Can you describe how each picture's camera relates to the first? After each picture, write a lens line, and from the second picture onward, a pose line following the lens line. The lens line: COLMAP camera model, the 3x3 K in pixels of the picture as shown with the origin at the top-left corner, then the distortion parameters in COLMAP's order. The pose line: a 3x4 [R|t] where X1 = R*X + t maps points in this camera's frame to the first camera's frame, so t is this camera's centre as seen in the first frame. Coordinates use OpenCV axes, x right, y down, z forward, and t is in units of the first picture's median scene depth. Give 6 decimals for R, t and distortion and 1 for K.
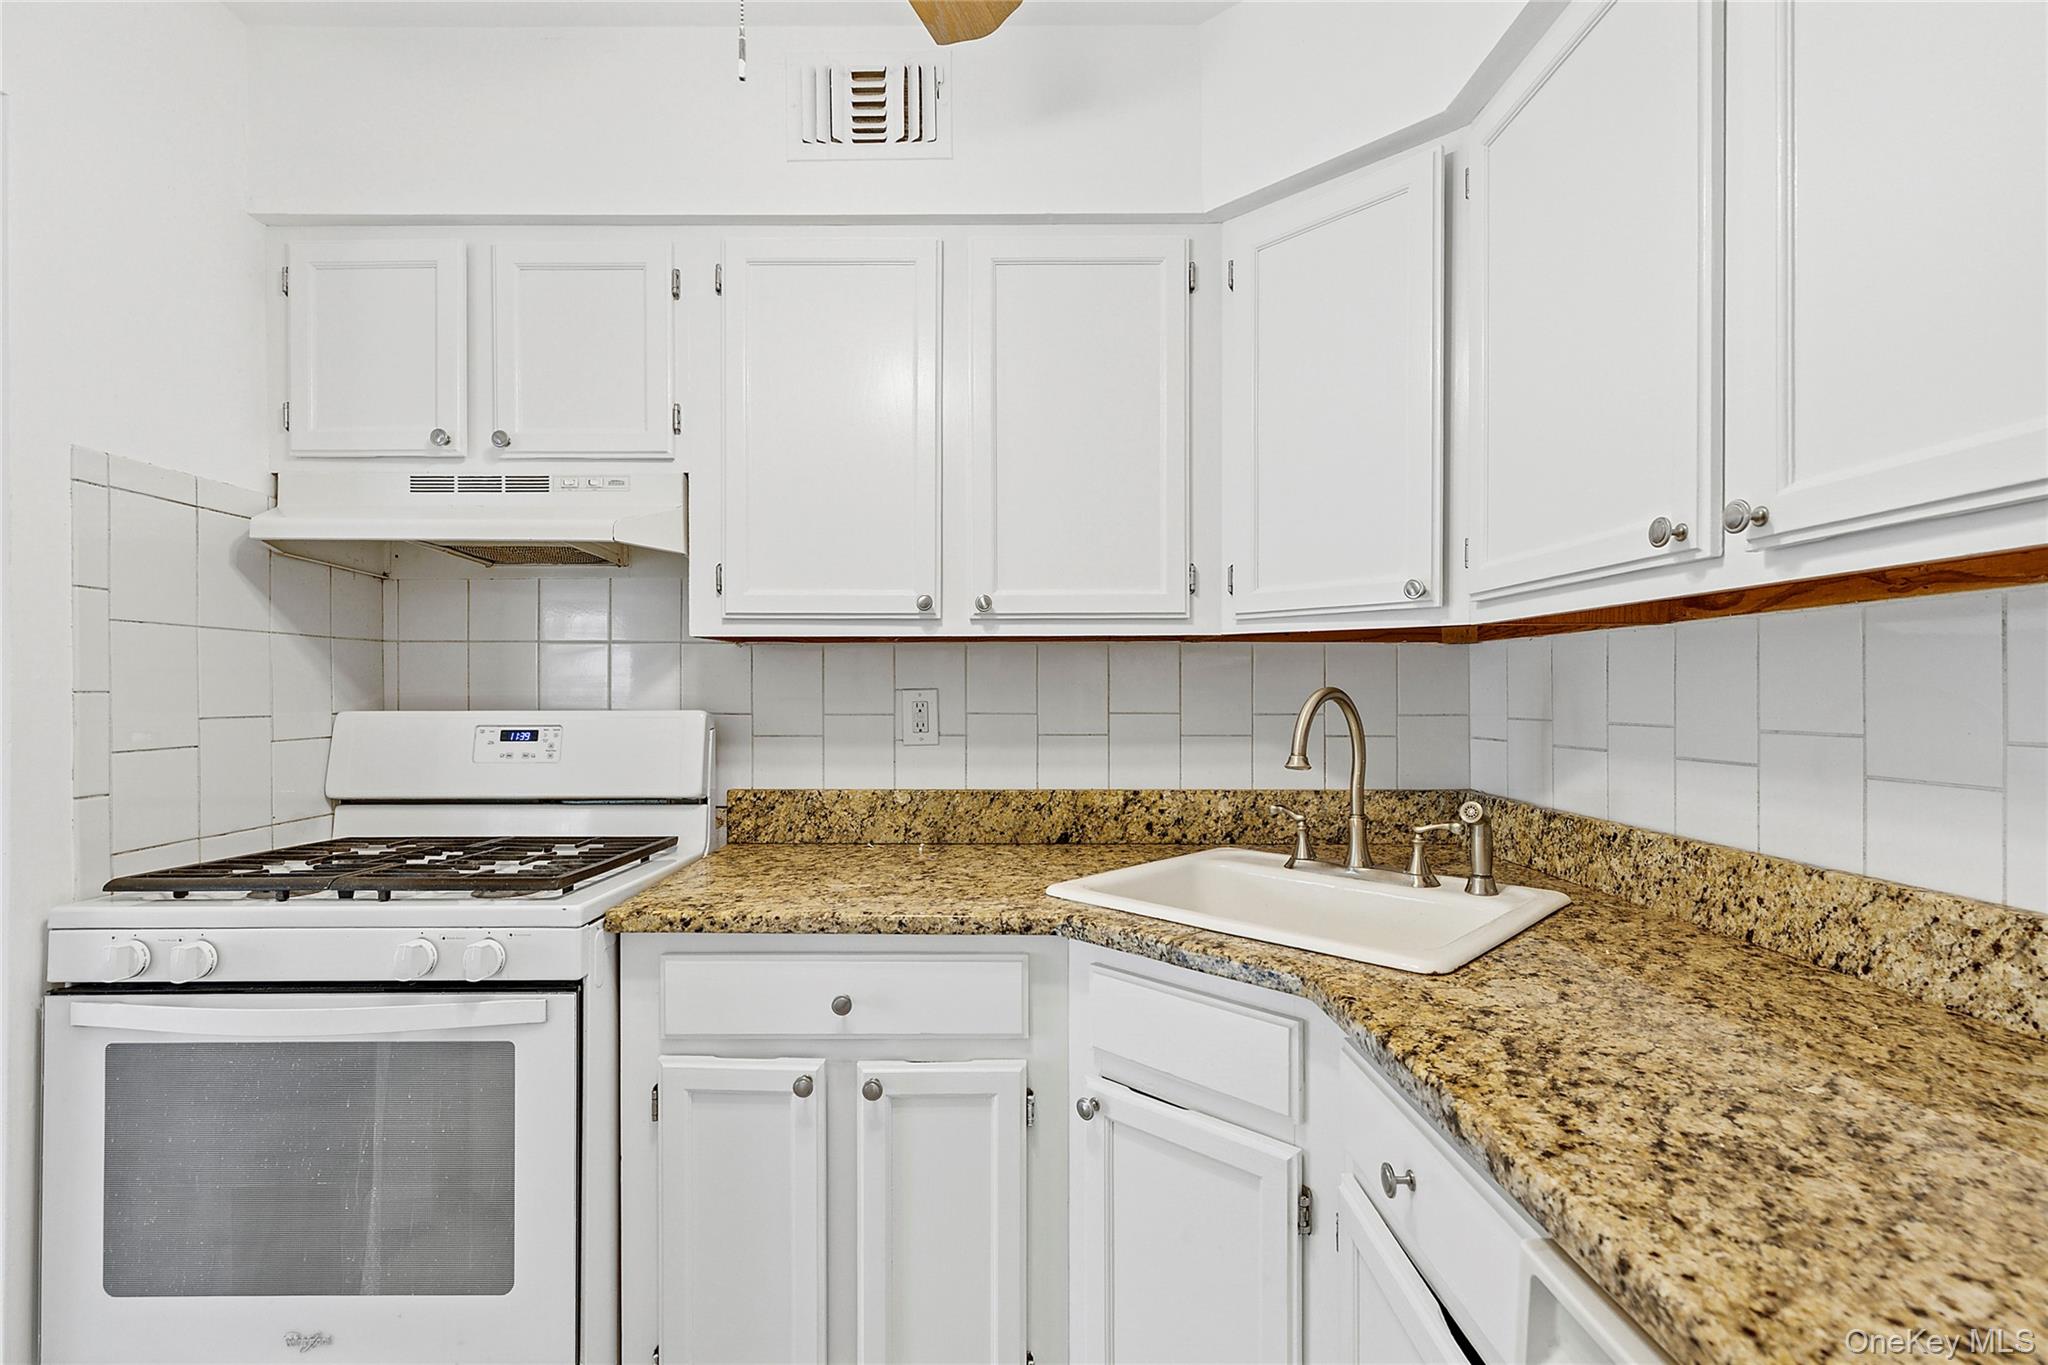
lens RADIAL K [[949.8, 0, 987.2], [0, 949.8, 678.9], [0, 0, 1]] dist [0.003470, -0.000508]
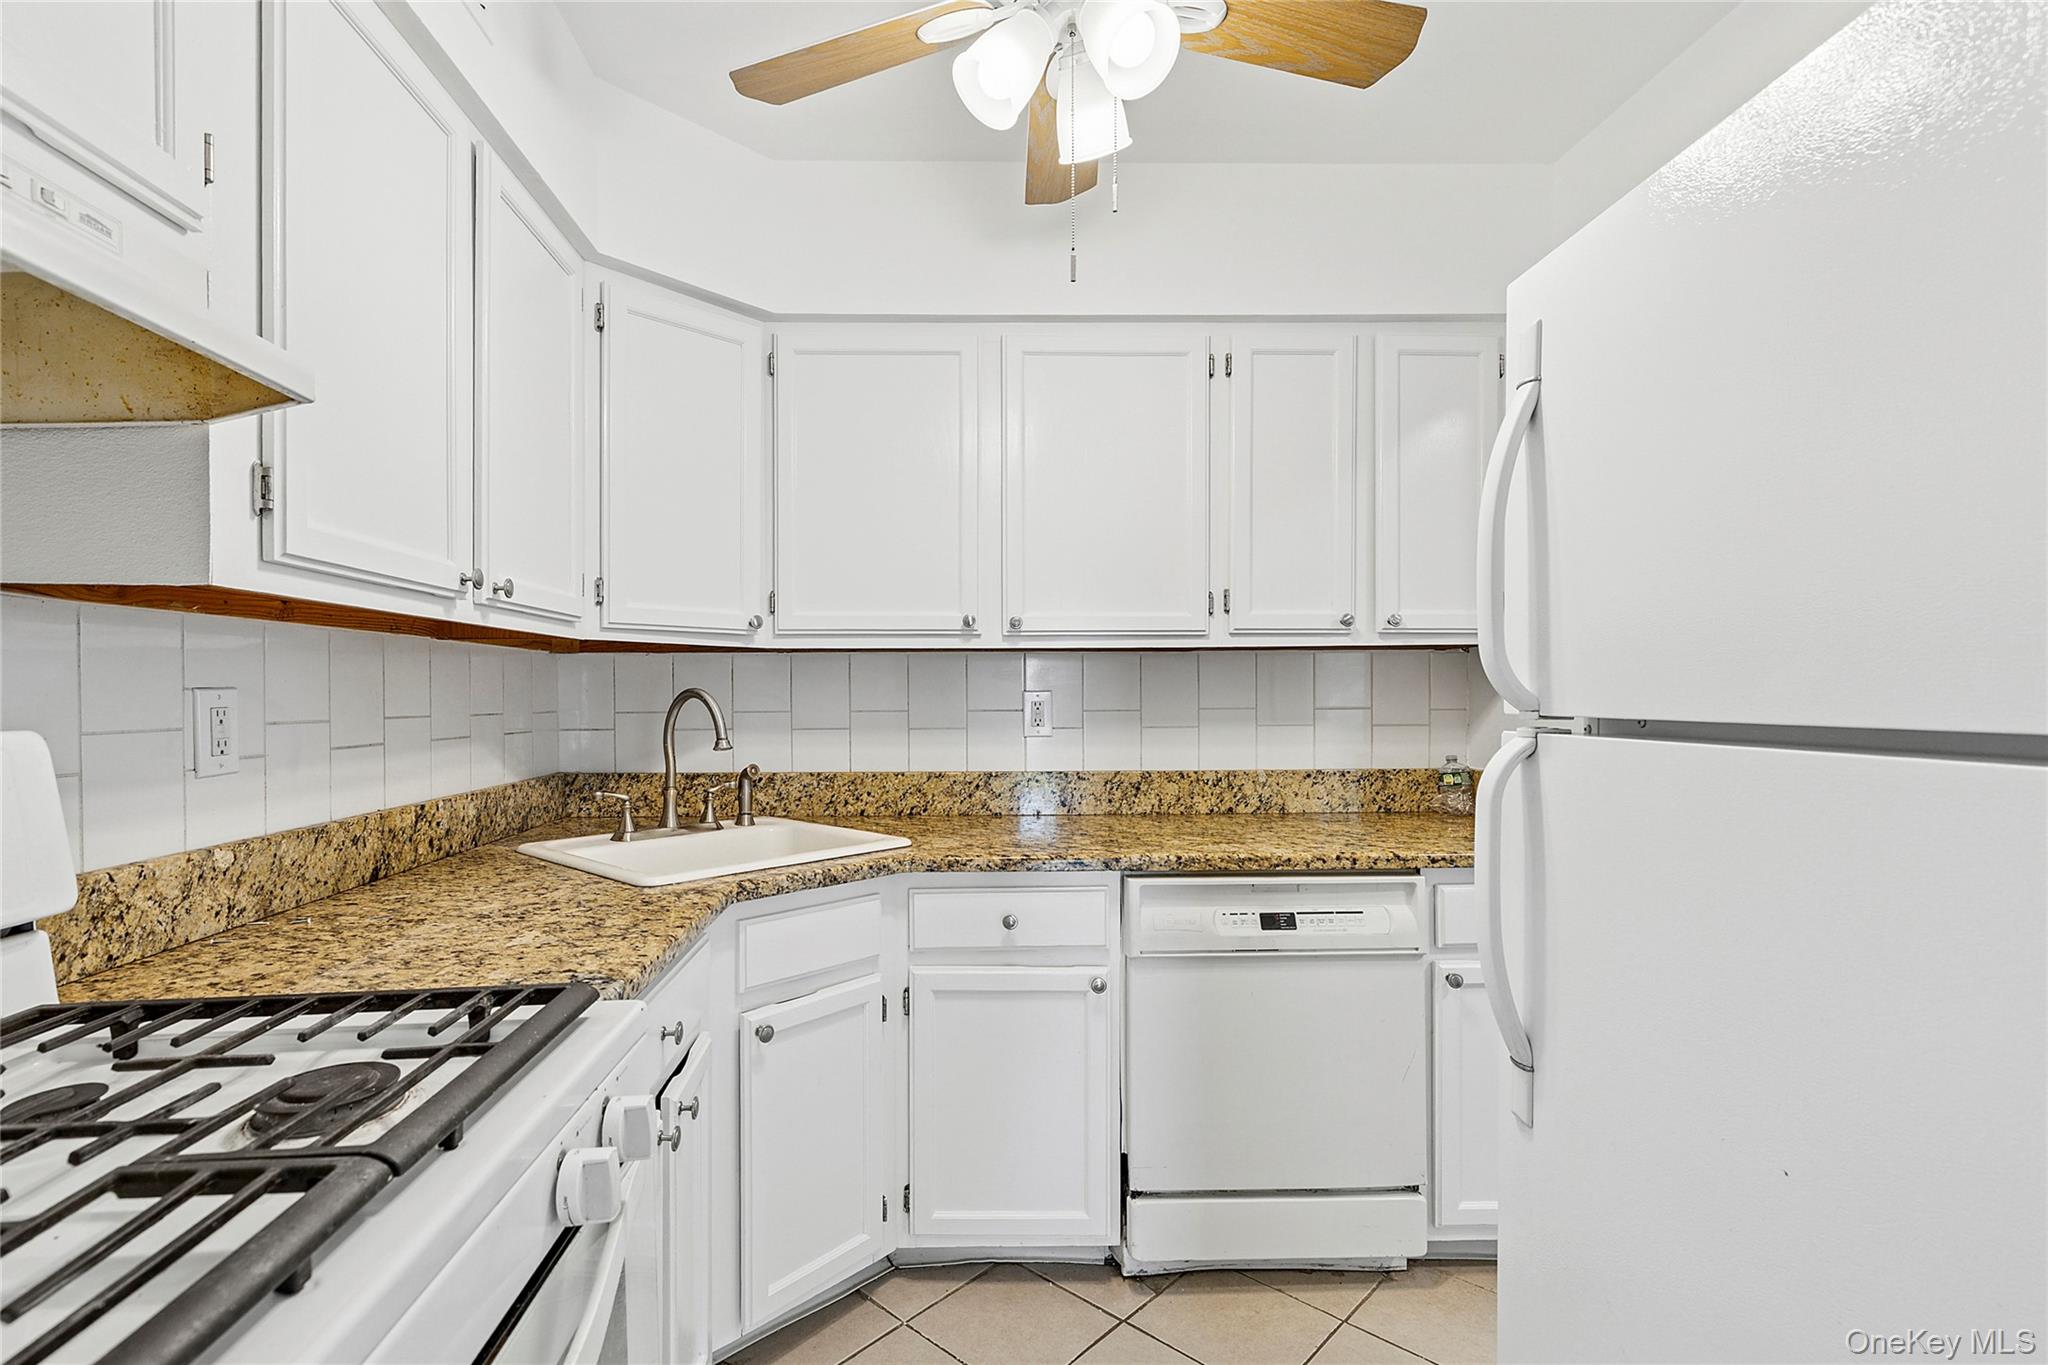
lens RADIAL K [[949.8, 0, 955.1], [0, 949.8, 694.7], [0, 0, 1]] dist [0.003470, -0.000508]
pose [[-0.038974, 0.001426, 0.999239, -0.741768], [-0.007190, 0.999973, -0.001708, 0.014147], [-0.999214, -0.007251, -0.038963, 0.543195]]
